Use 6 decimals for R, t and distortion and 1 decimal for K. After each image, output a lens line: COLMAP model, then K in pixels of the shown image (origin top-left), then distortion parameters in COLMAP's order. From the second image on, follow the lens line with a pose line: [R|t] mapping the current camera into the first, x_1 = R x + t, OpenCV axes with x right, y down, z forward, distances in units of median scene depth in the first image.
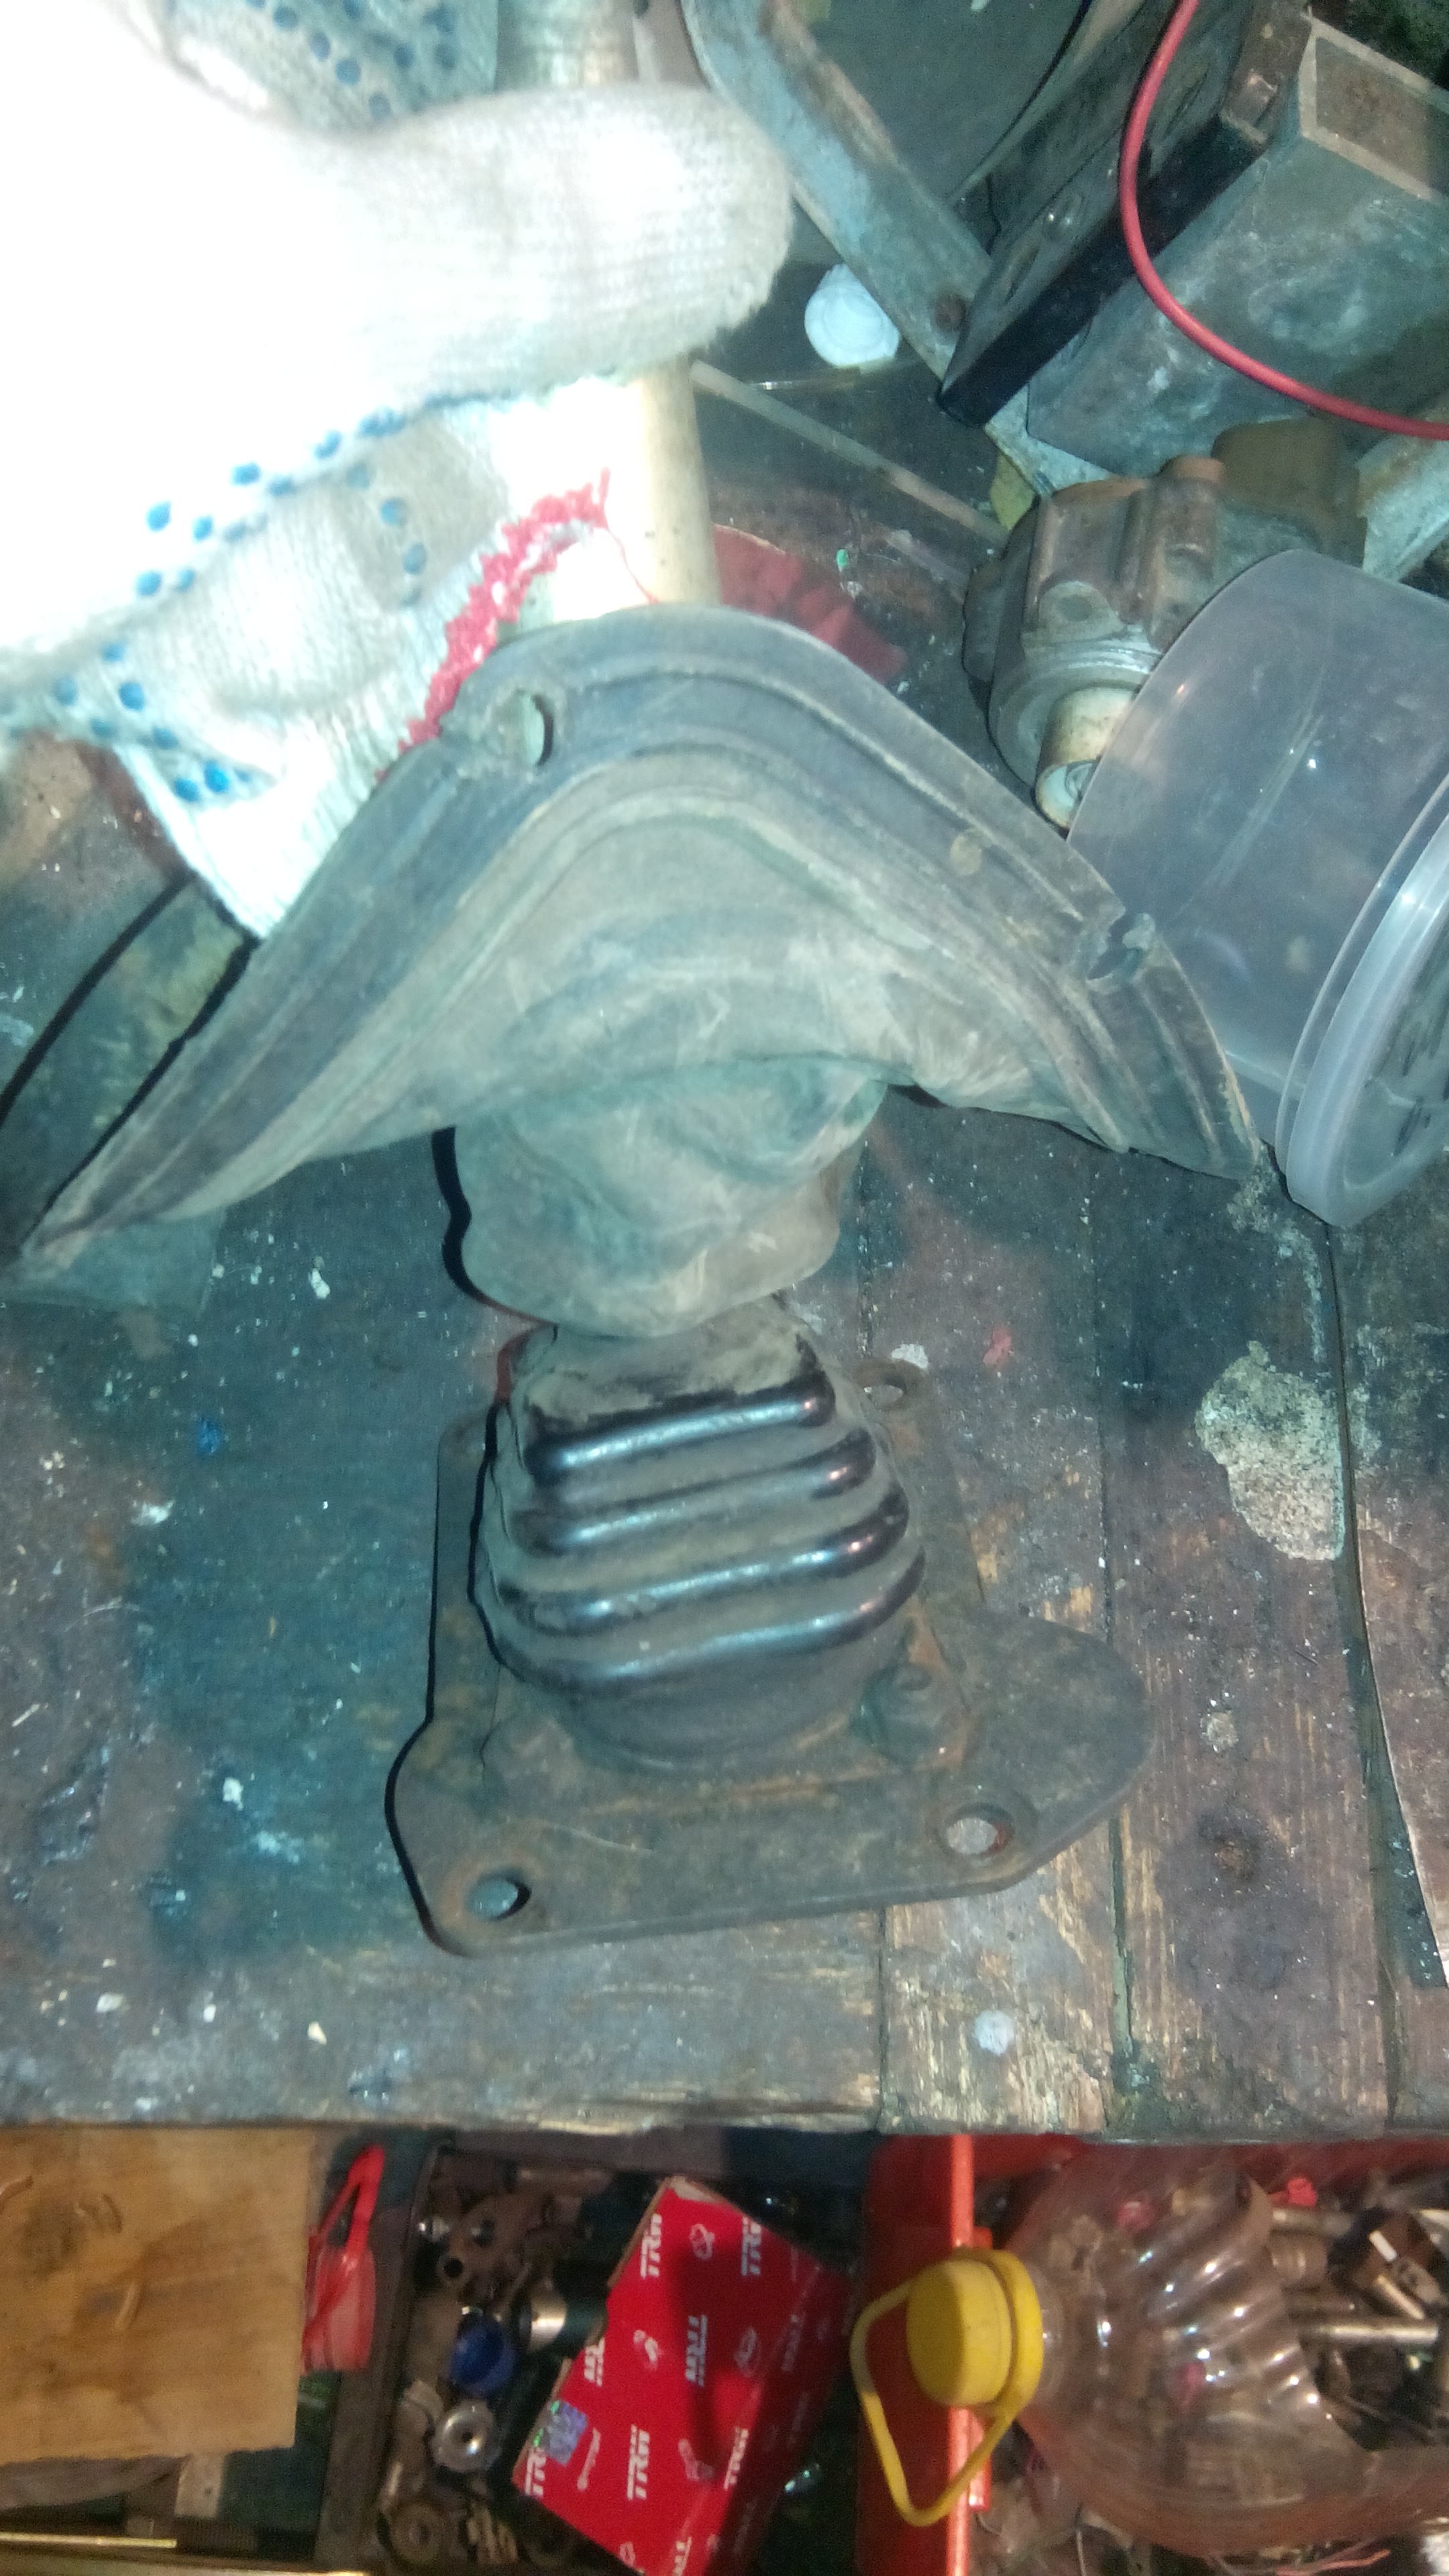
lens RADIAL K [[2425.5, 0, 696.6], [0, 2425.5, 1357.2], [0, 0, 1]] dist [0.030826, -0.138701]
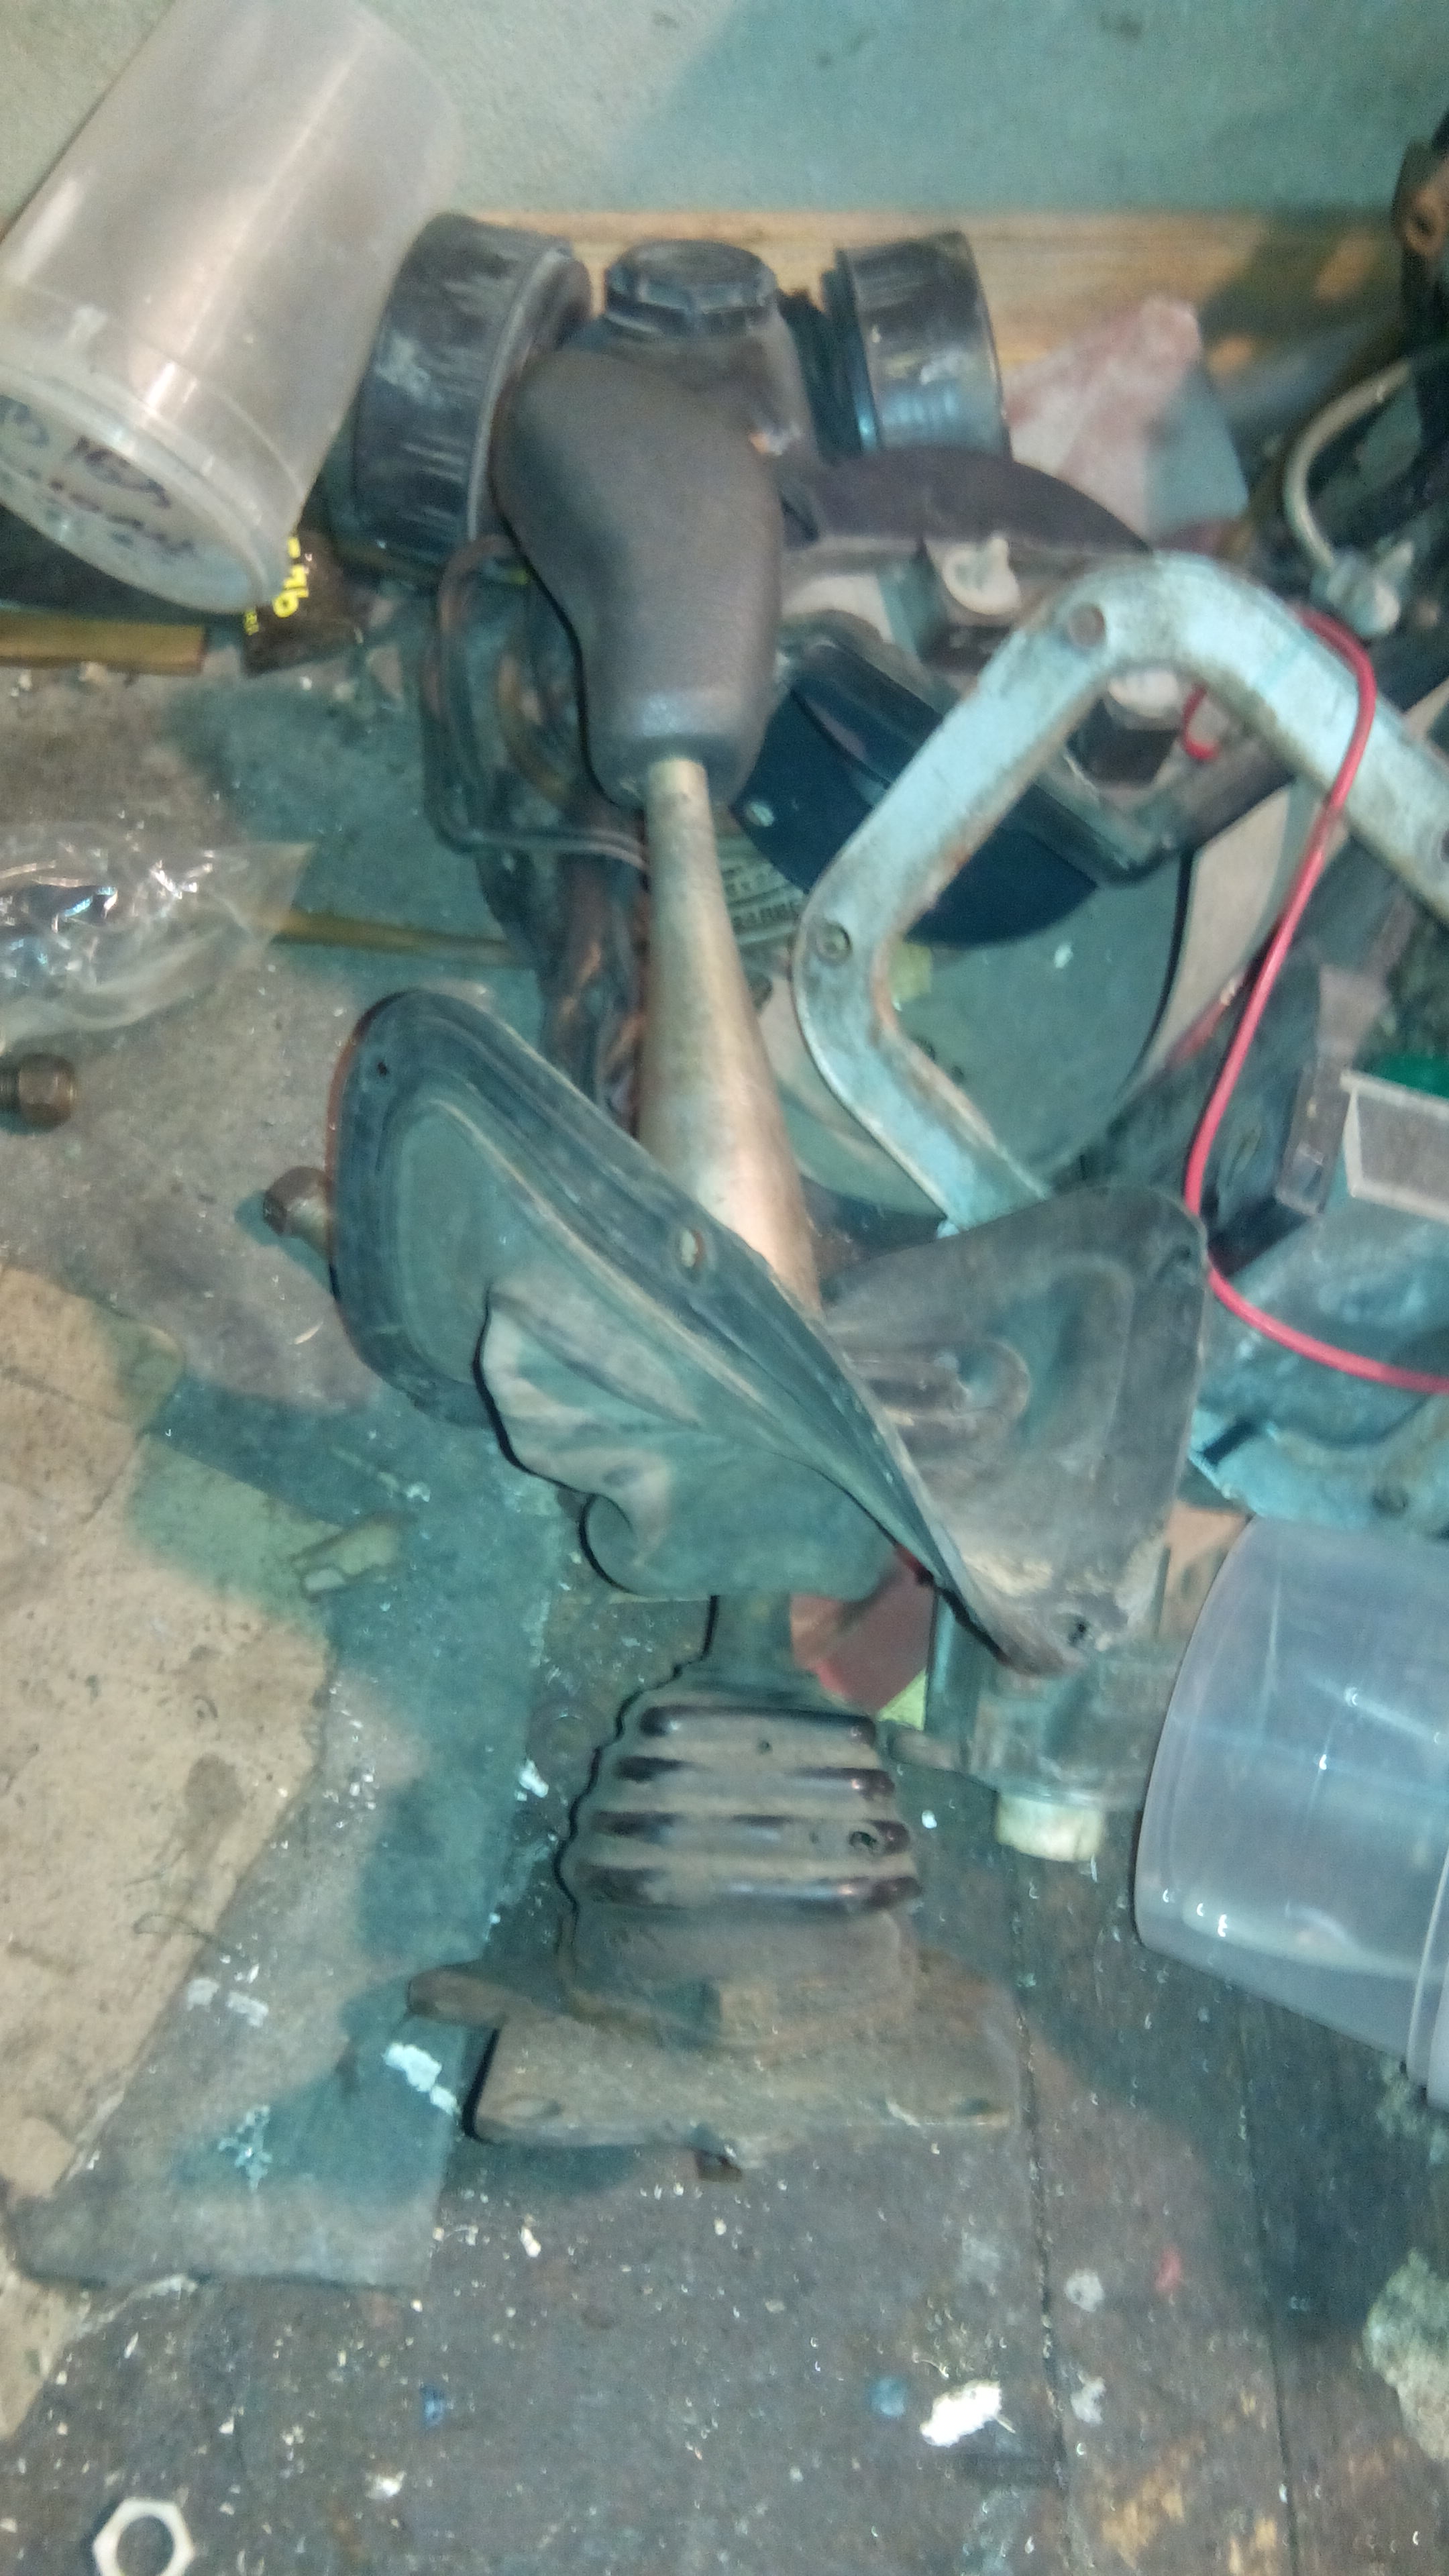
lens RADIAL K [[2425.5, 0, 696.6], [0, 2425.5, 1357.2], [0, 0, 1]] dist [0.030826, -0.138701]
pose [[0.996040, -0.058879, -0.066622, 0.013883], [0.046050, 0.982602, -0.179926, -0.222584], [0.076057, 0.176146, 0.981421, -0.128621]]
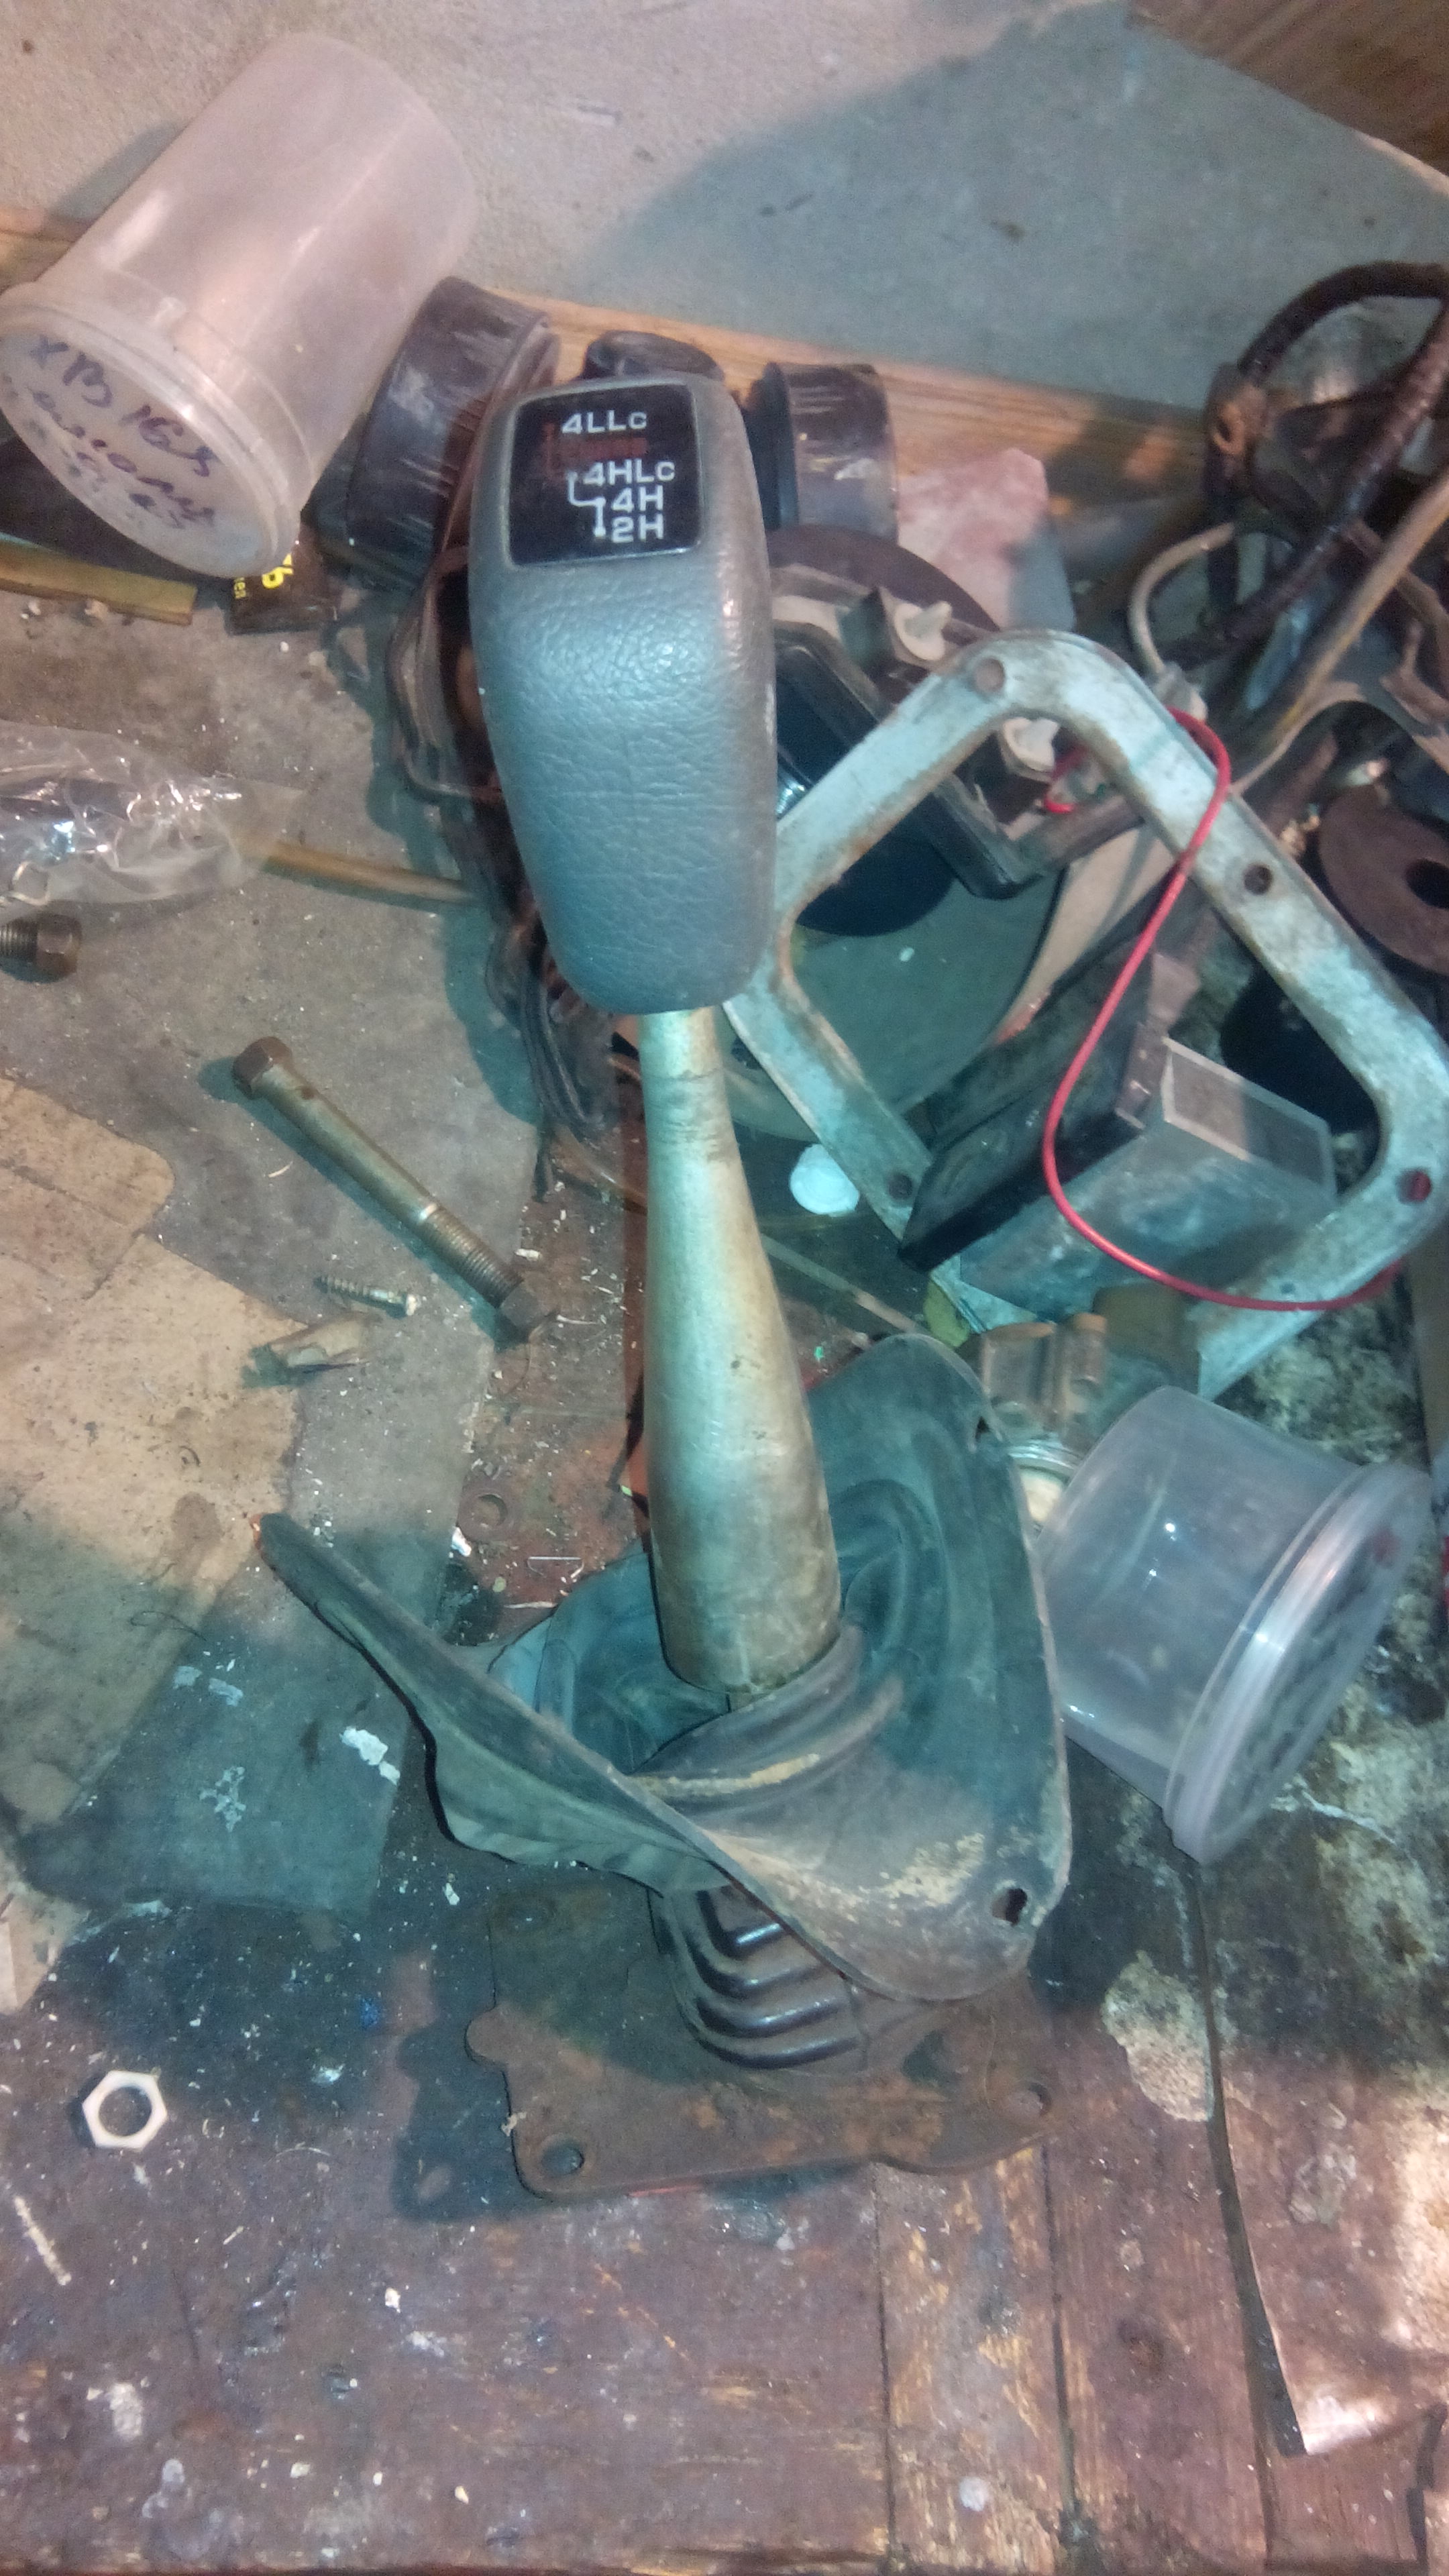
lens RADIAL K [[2425.5, 0, 696.6], [0, 2425.5, 1357.2], [0, 0, 1]] dist [0.030826, -0.138701]
pose [[0.993130, 0.042989, 0.108832, -0.182216], [-0.016694, 0.972610, -0.231845, -0.010520], [-0.115818, 0.228435, 0.966646, -0.358710]]
